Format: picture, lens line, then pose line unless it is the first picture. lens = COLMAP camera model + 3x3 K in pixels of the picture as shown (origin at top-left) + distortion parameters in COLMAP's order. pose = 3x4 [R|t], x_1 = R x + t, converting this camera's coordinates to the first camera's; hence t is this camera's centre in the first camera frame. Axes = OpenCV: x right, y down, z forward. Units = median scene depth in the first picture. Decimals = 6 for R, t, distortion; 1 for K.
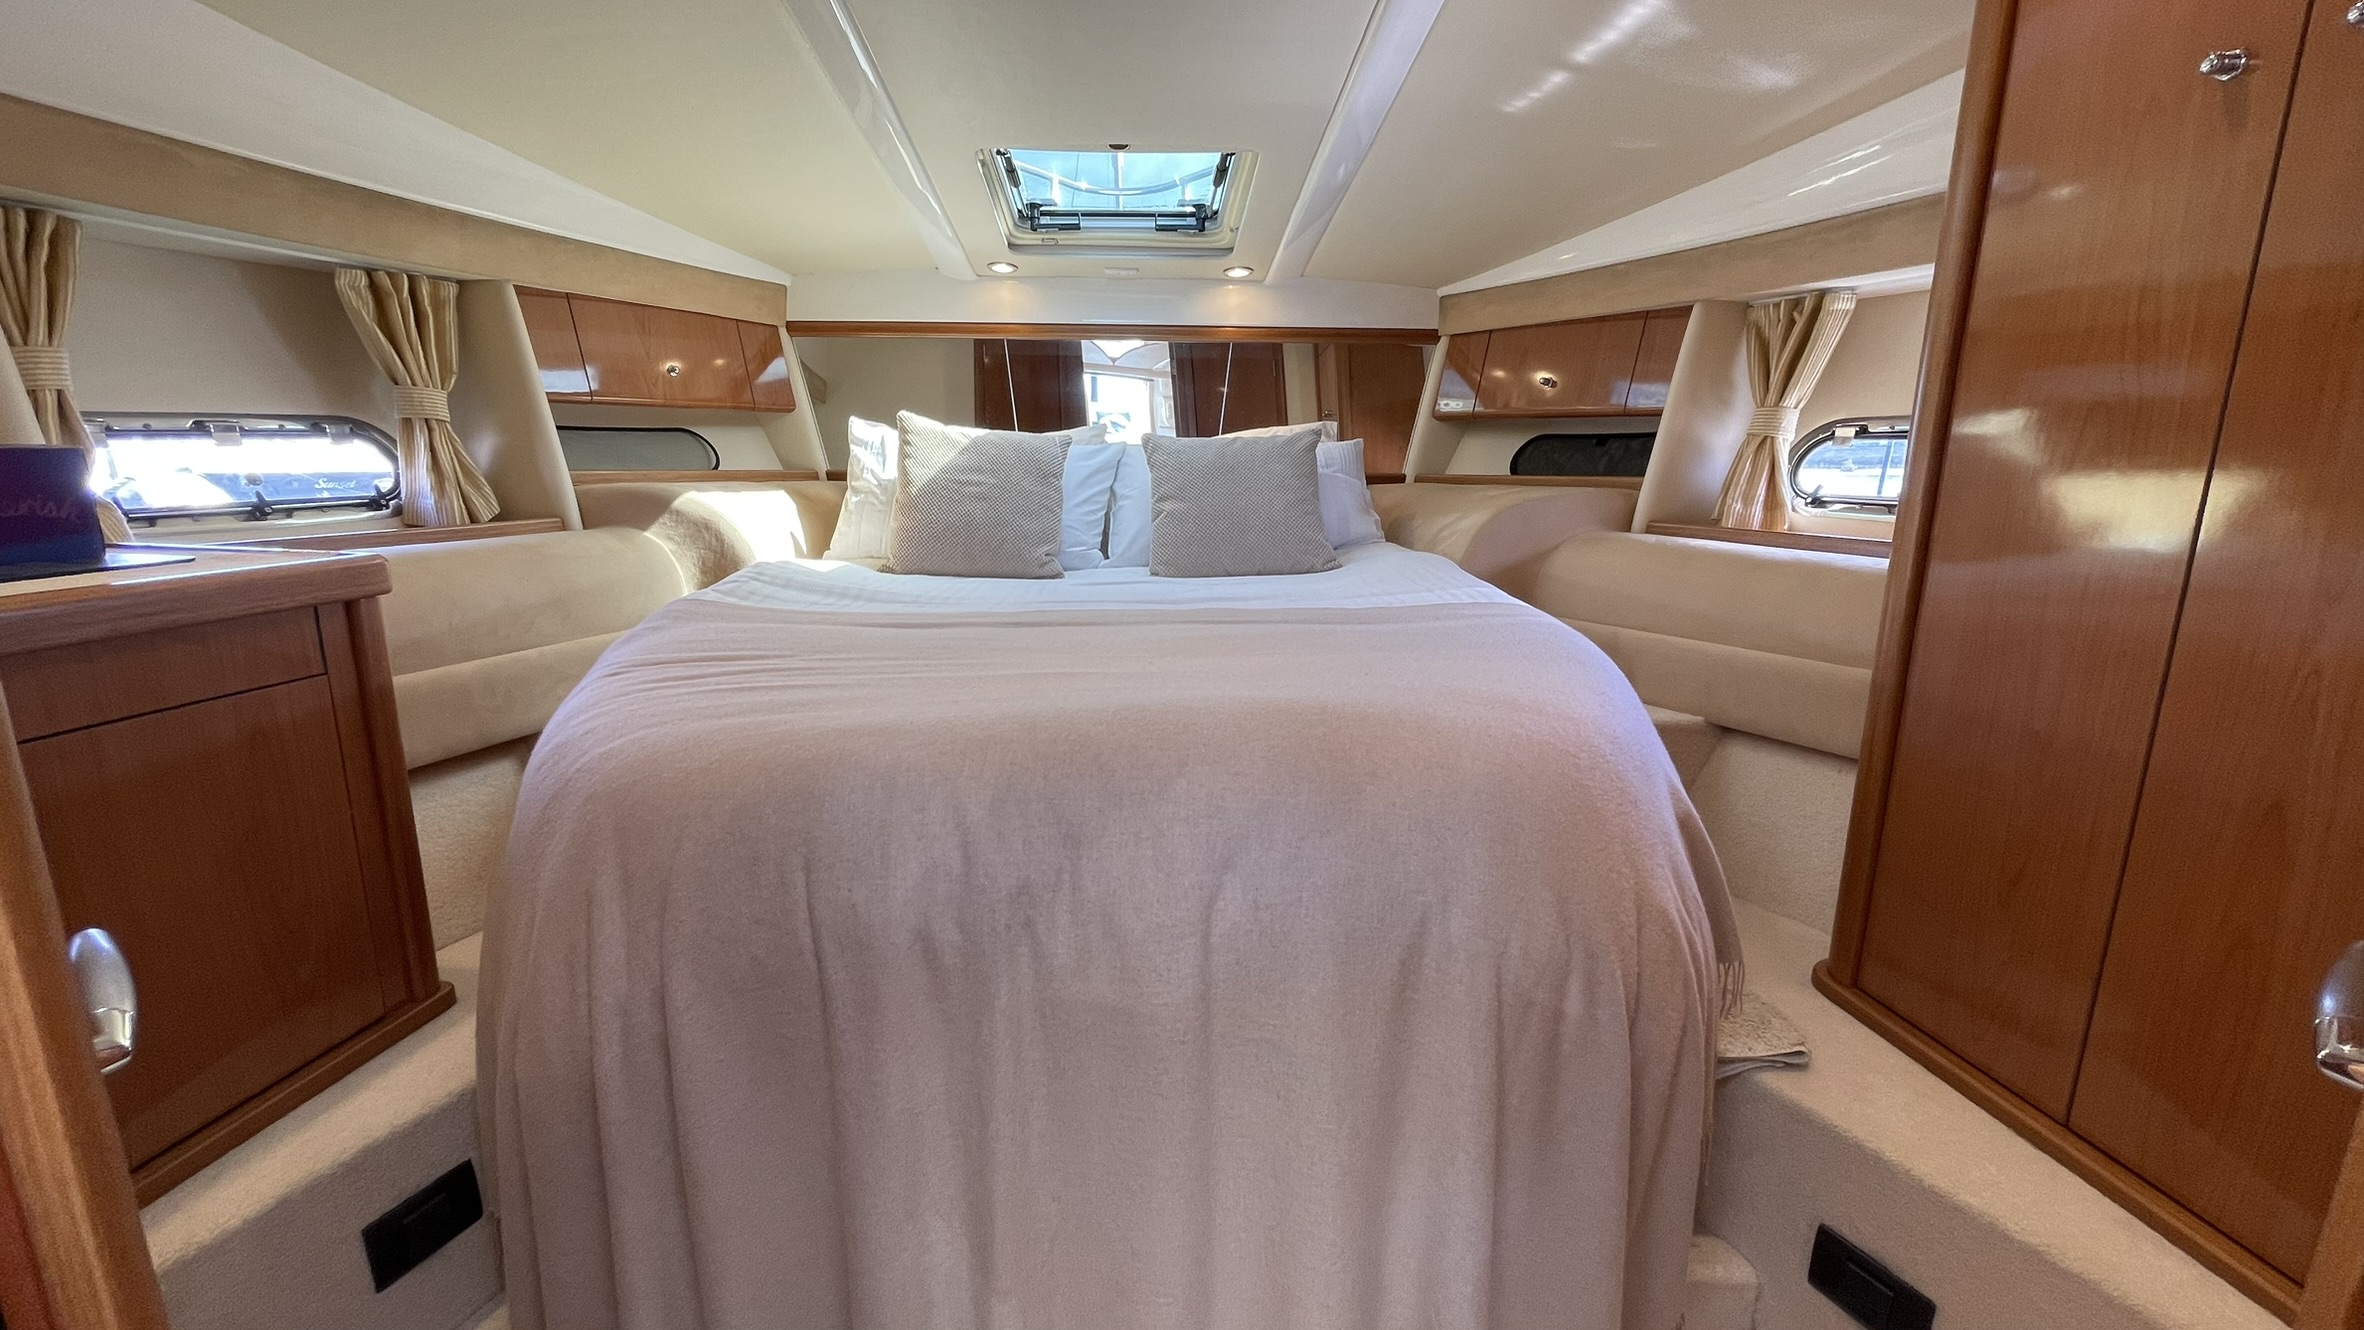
lens RADIAL K [[959.7, 0, 1169.9], [0, 959.7, 662.4], [0, 0, 1]] dist [-0.000264, -0.000090]
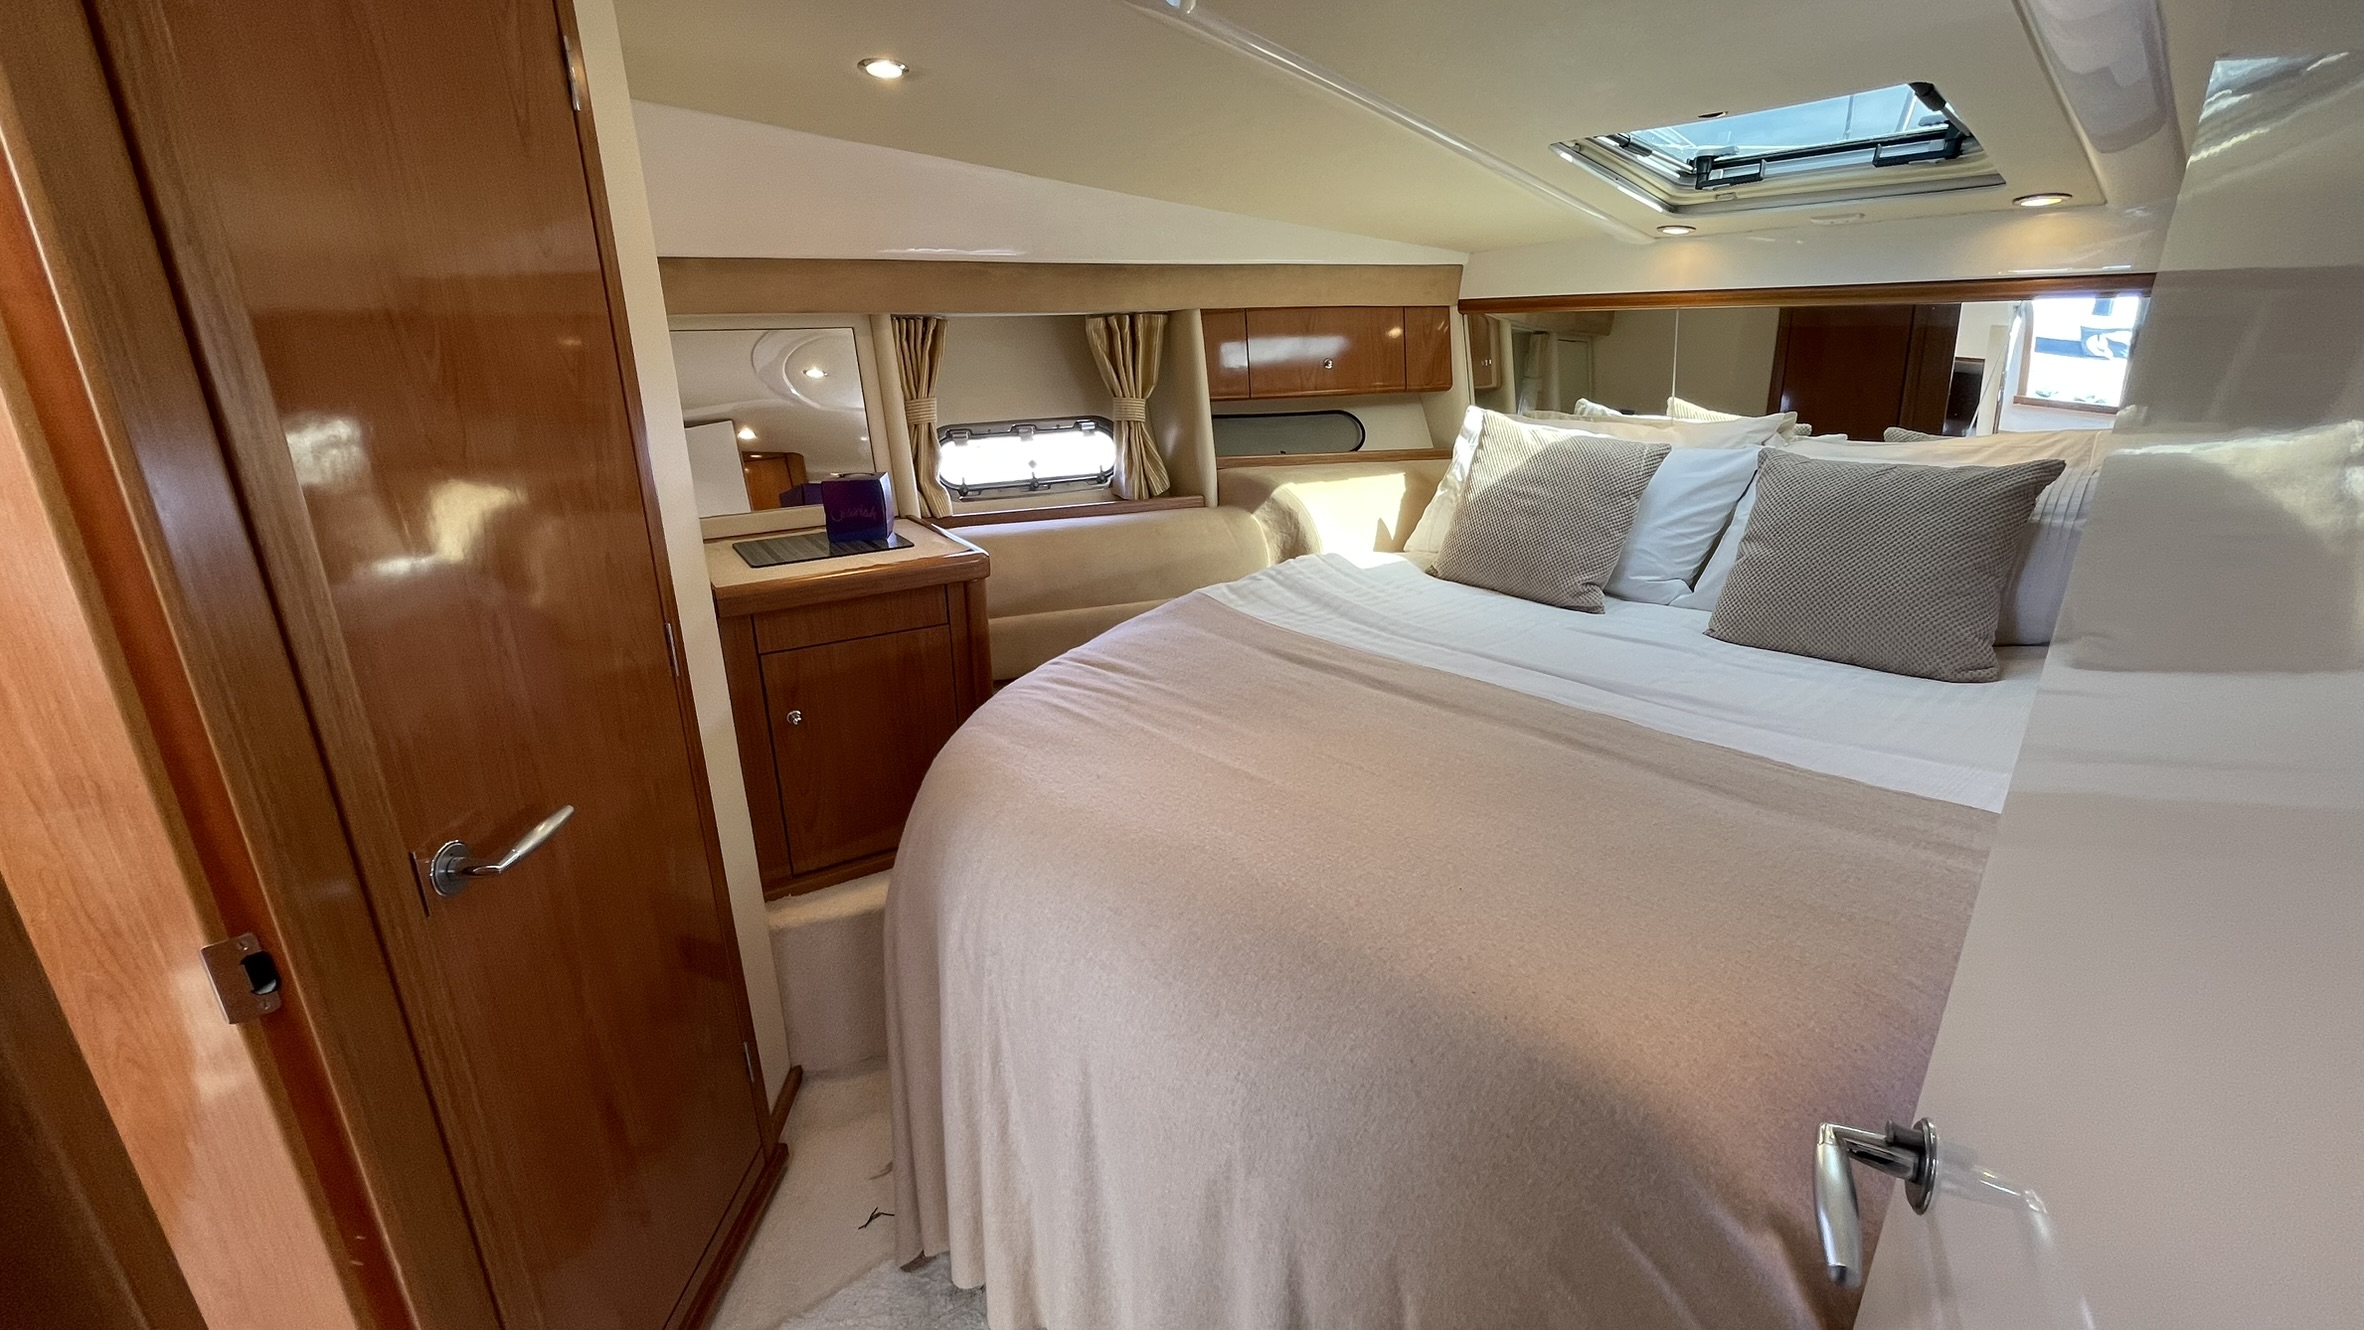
lens RADIAL K [[959.7, 0, 1169.9], [0, 959.7, 662.4], [0, 0, 1]] dist [-0.000264, -0.000090]
pose [[0.643174, 0.229706, -0.730453, 0.305673], [-0.148947, 0.973253, 0.174909, -0.145381], [0.751094, -0.003698, 0.660185, 0.116103]]
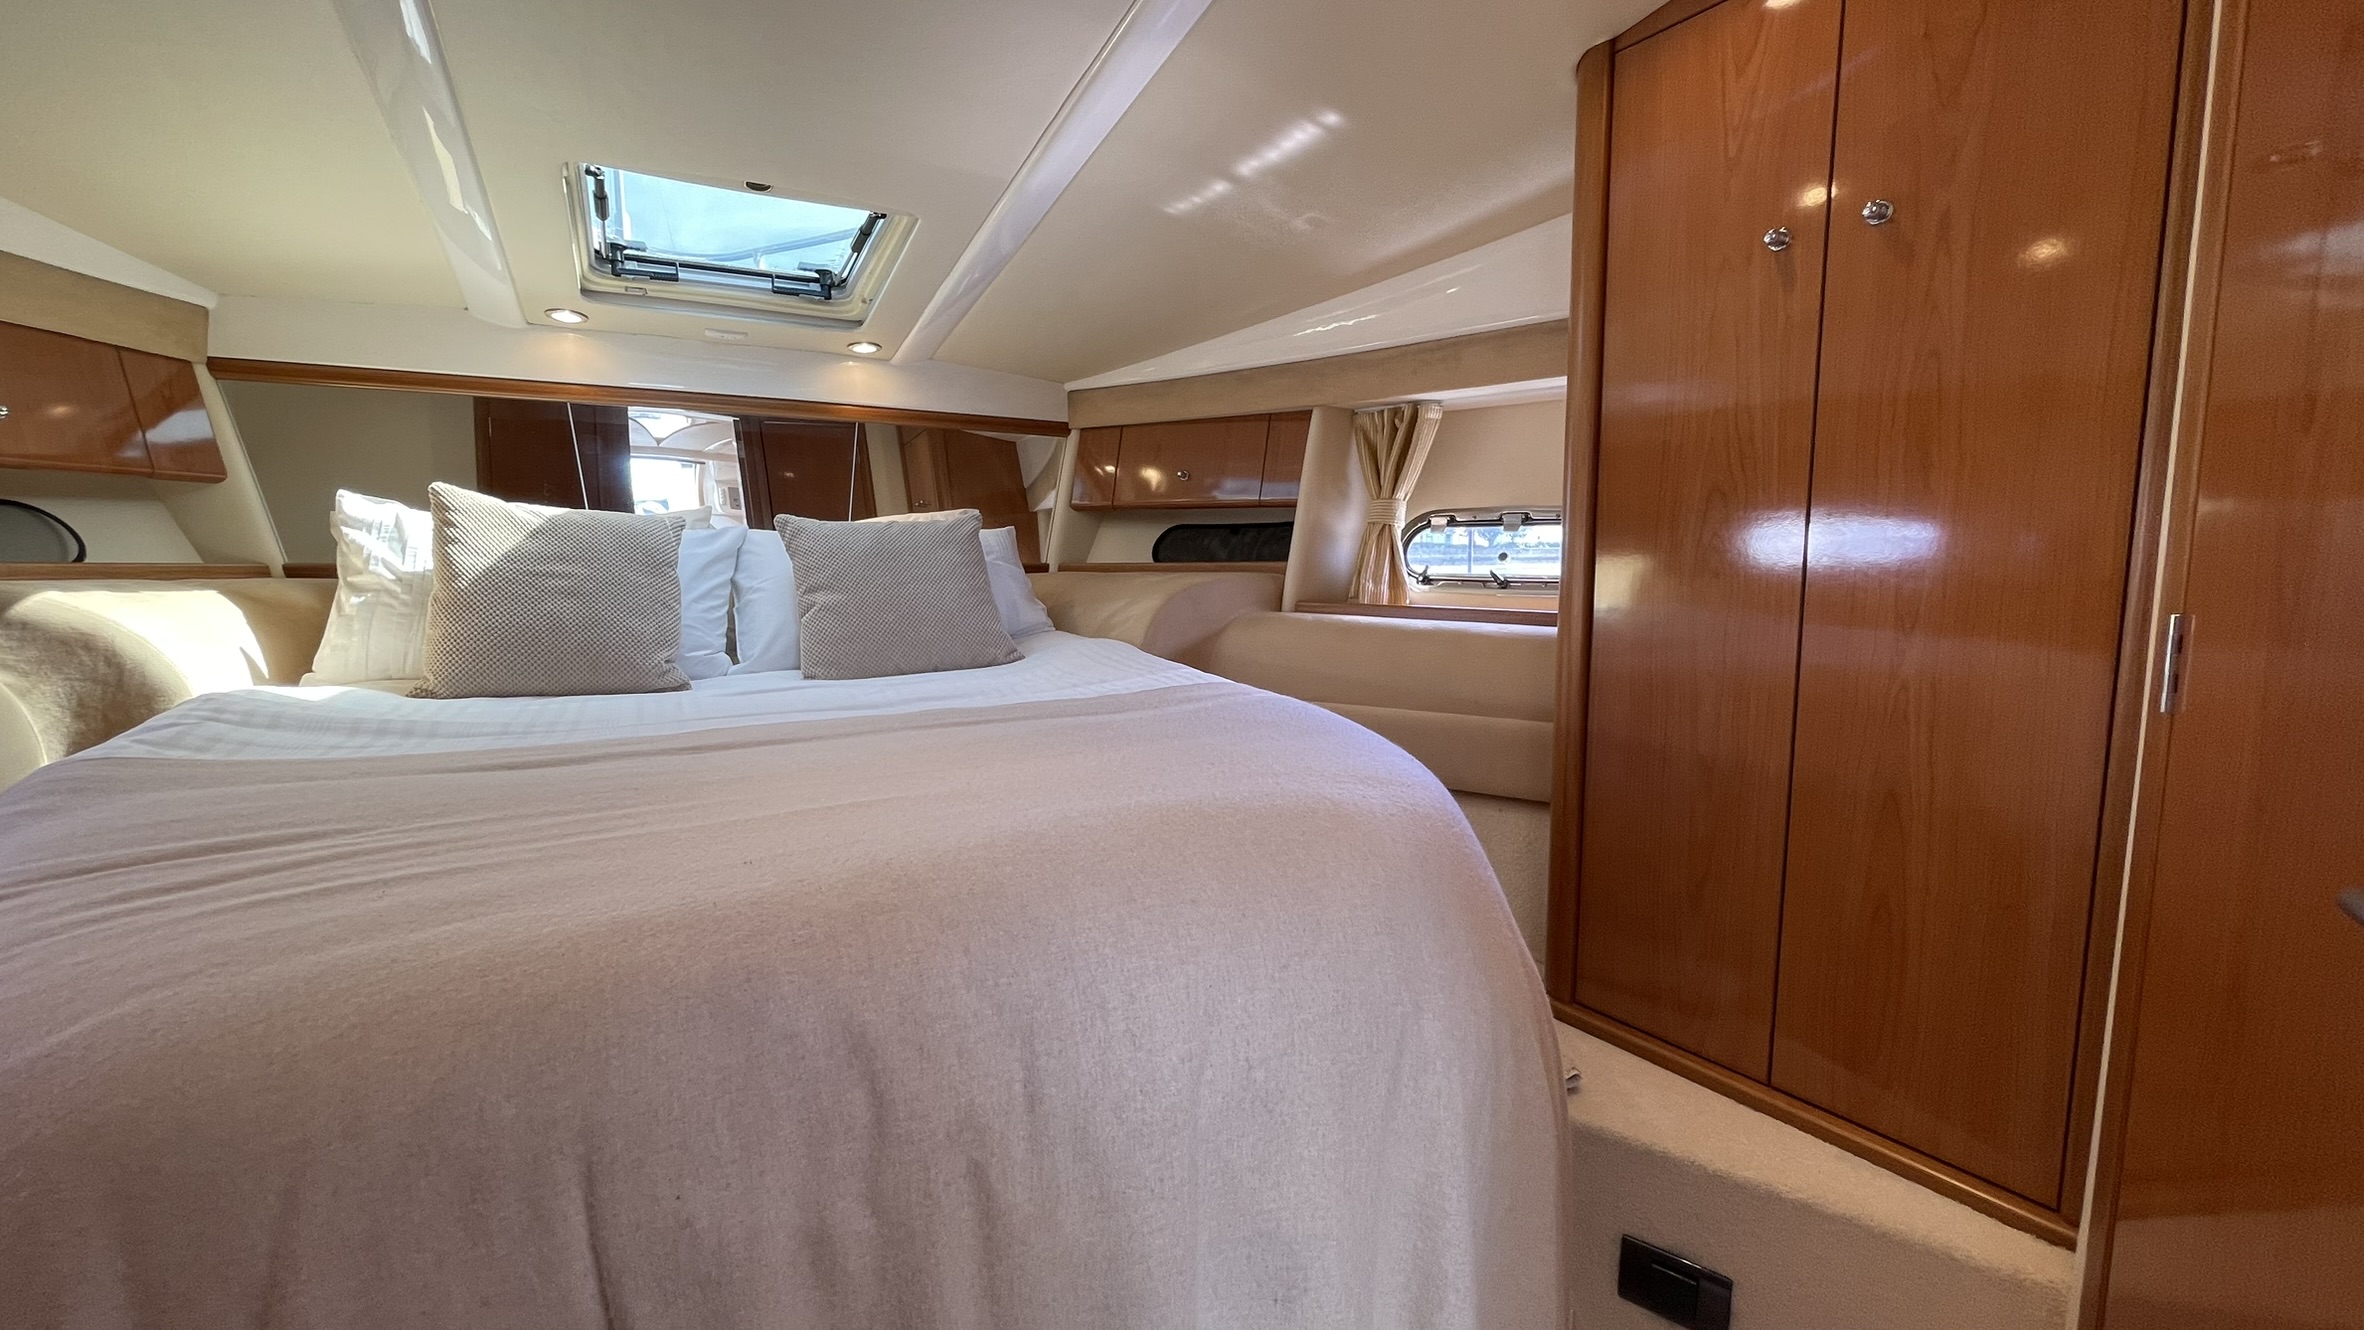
lens RADIAL K [[958.5, 0, 1171.0], [0, 958.5, 661.8], [0, 0, 1]] dist [-0.003963, 0.000155]
pose [[0.894094, -0.053437, 0.444680, -0.112817], [0.097927, 0.992158, -0.077670, -0.008653], [-0.437043, 0.112990, 0.892316, 0.103481]]
